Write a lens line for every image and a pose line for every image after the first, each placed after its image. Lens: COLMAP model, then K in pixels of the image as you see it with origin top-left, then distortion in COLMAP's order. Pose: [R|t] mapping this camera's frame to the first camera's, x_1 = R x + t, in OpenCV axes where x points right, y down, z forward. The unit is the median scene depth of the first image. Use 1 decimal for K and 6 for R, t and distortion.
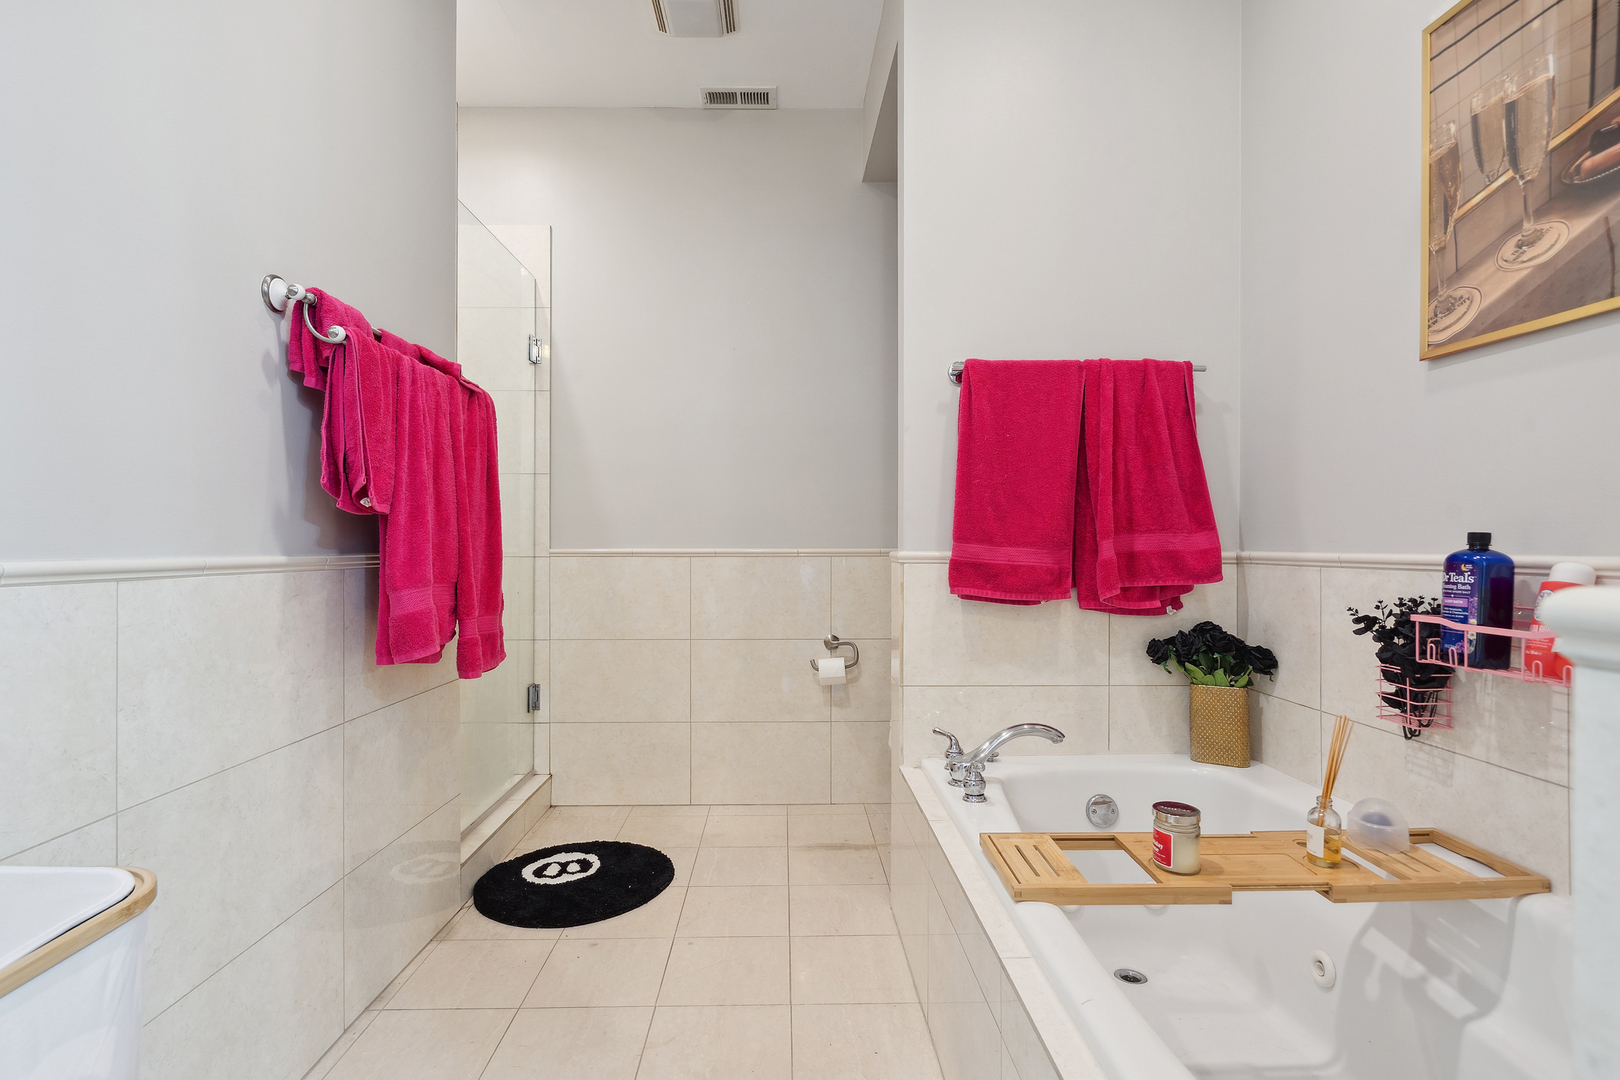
lens RADIAL K [[758.2, 0, 810.8], [0, 758.2, 550.8], [0, 0, 1]] dist [-0.001041, 0.000045]
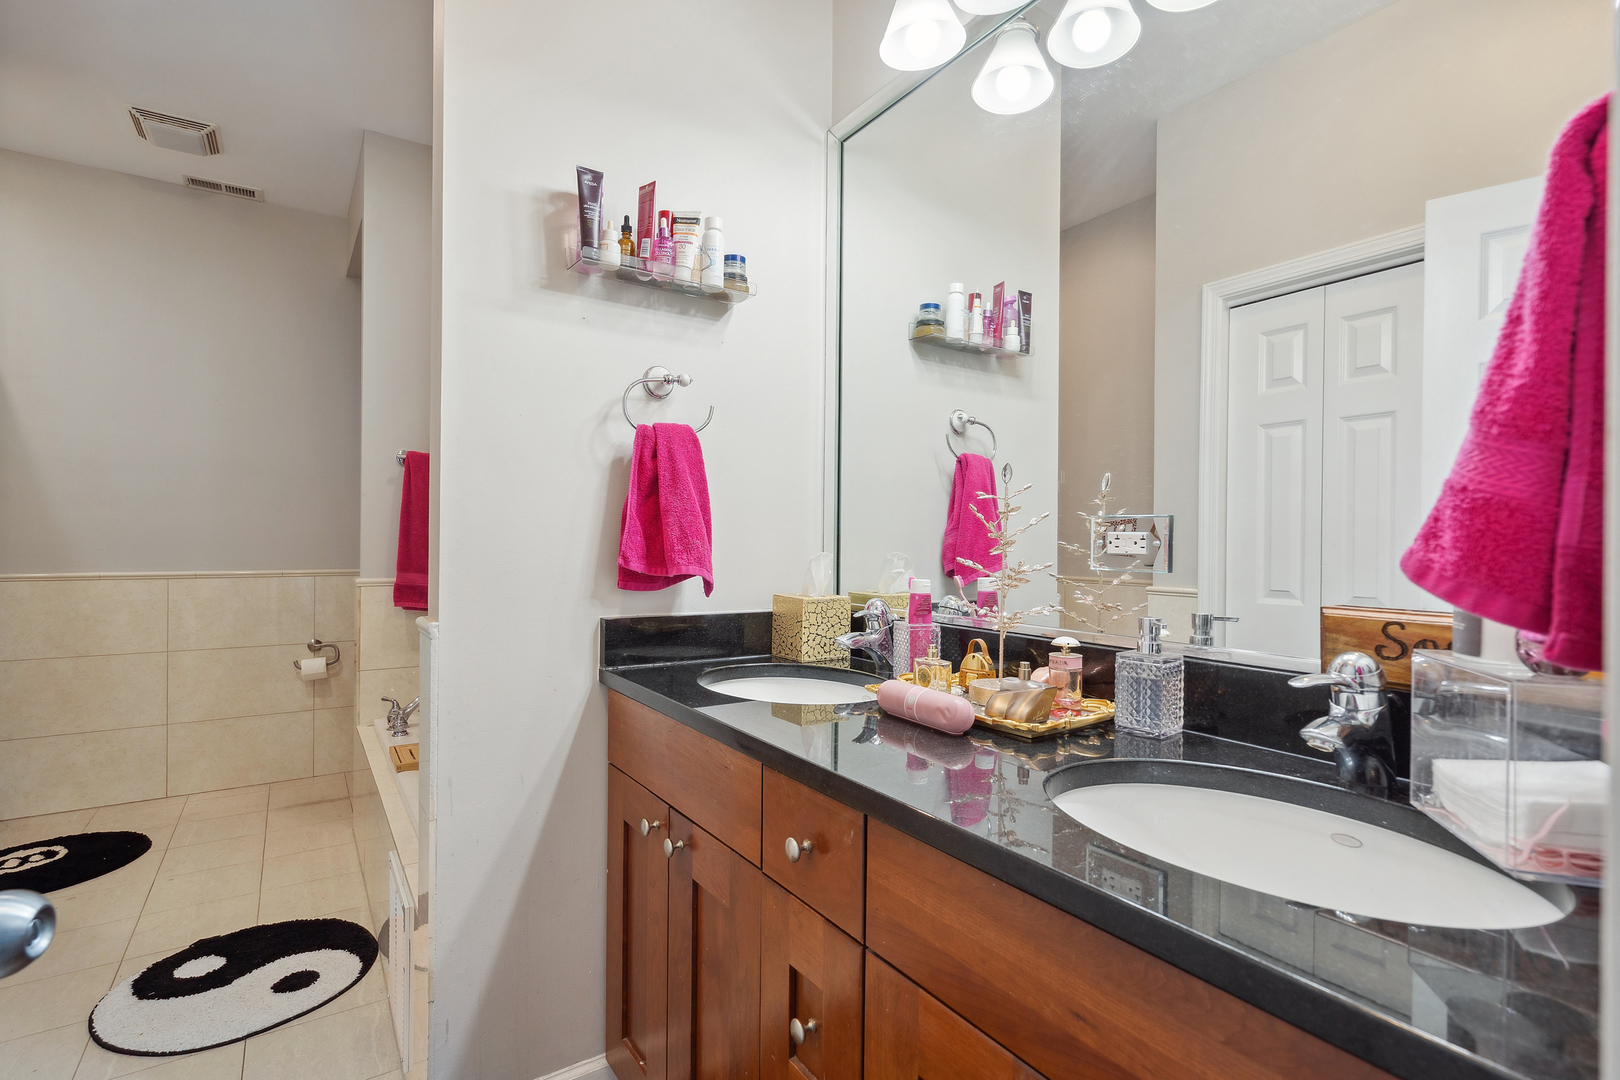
lens RADIAL K [[759.8, 0, 808.8], [0, 759.8, 537.1], [0, 0, 1]] dist [-0.001495, -0.000462]
pose [[0.848652, 0.004372, 0.528934, 0.058230], [0.000450, 0.999960, -0.008987, -0.046689], [-0.528952, 0.007865, 0.848615, -0.498283]]
